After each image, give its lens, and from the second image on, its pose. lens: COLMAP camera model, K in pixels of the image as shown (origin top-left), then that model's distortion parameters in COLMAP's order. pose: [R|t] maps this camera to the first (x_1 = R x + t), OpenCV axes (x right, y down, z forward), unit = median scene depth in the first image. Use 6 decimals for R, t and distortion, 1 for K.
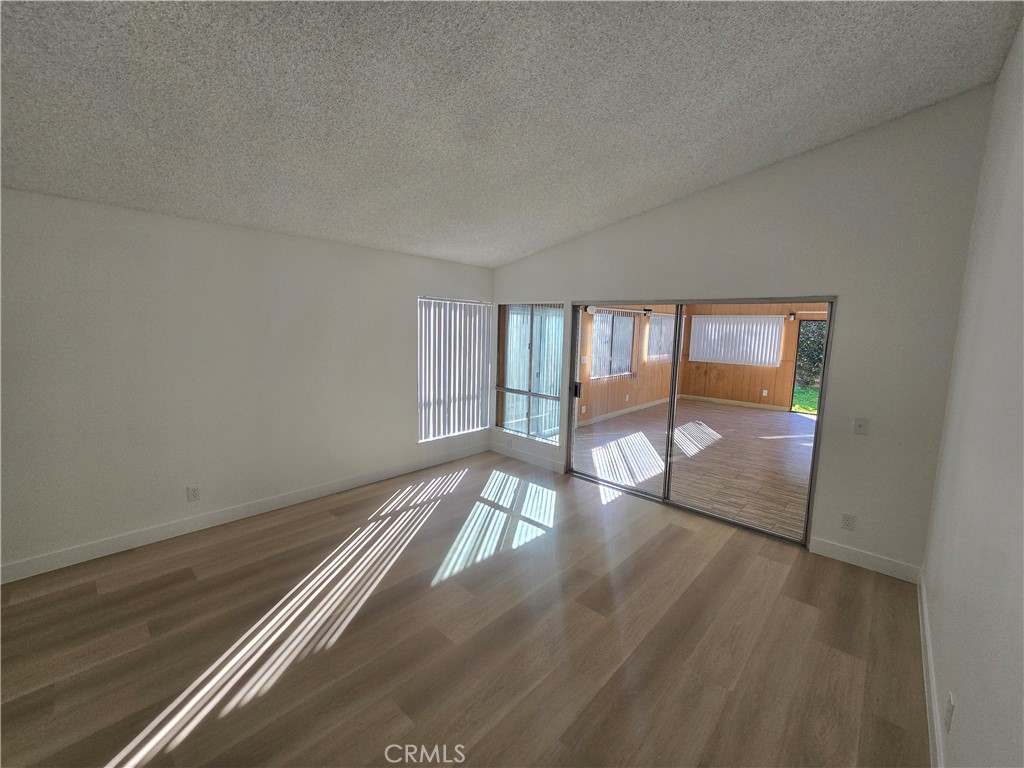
lens RADIAL K [[419.0, 0, 513.2], [0, 419.0, 375.9], [0, 0, 1]] dist [-0.003059, 0.000006]
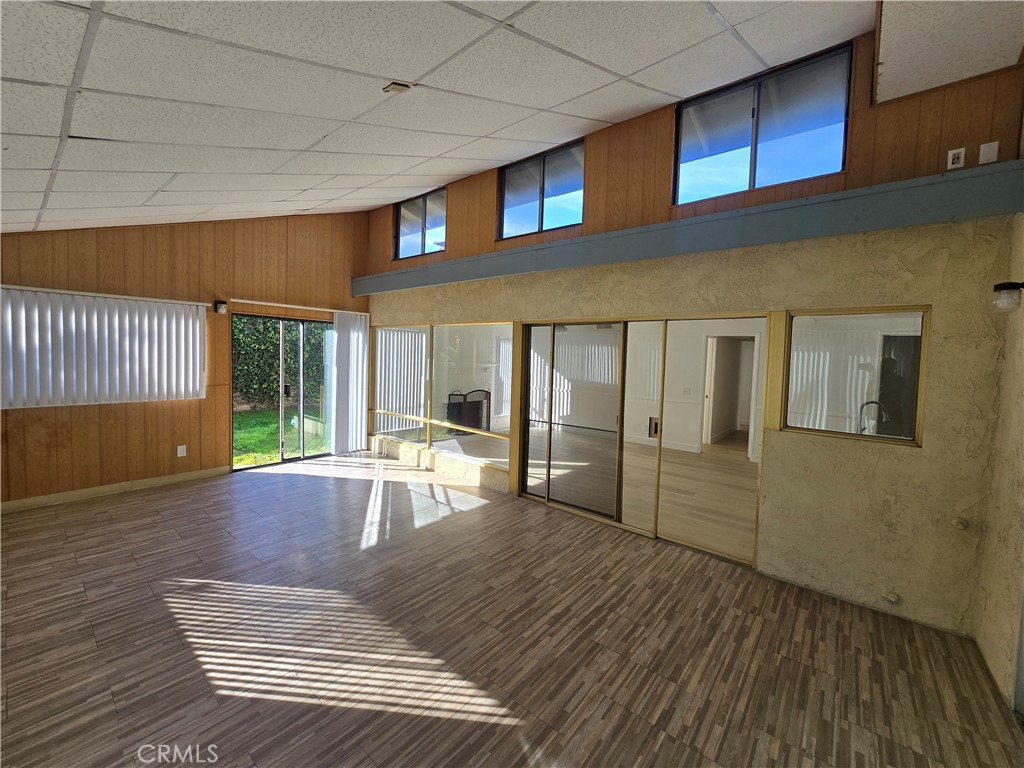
lens RADIAL K [[419.0, 0, 513.2], [0, 419.0, 375.9], [0, 0, 1]] dist [-0.003059, 0.000006]
pose [[-0.053468, -0.079672, 0.995386, 0.079283], [0.083976, 0.992922, 0.083985, -0.064295], [-0.995032, 0.088079, -0.046399, 0.649629]]
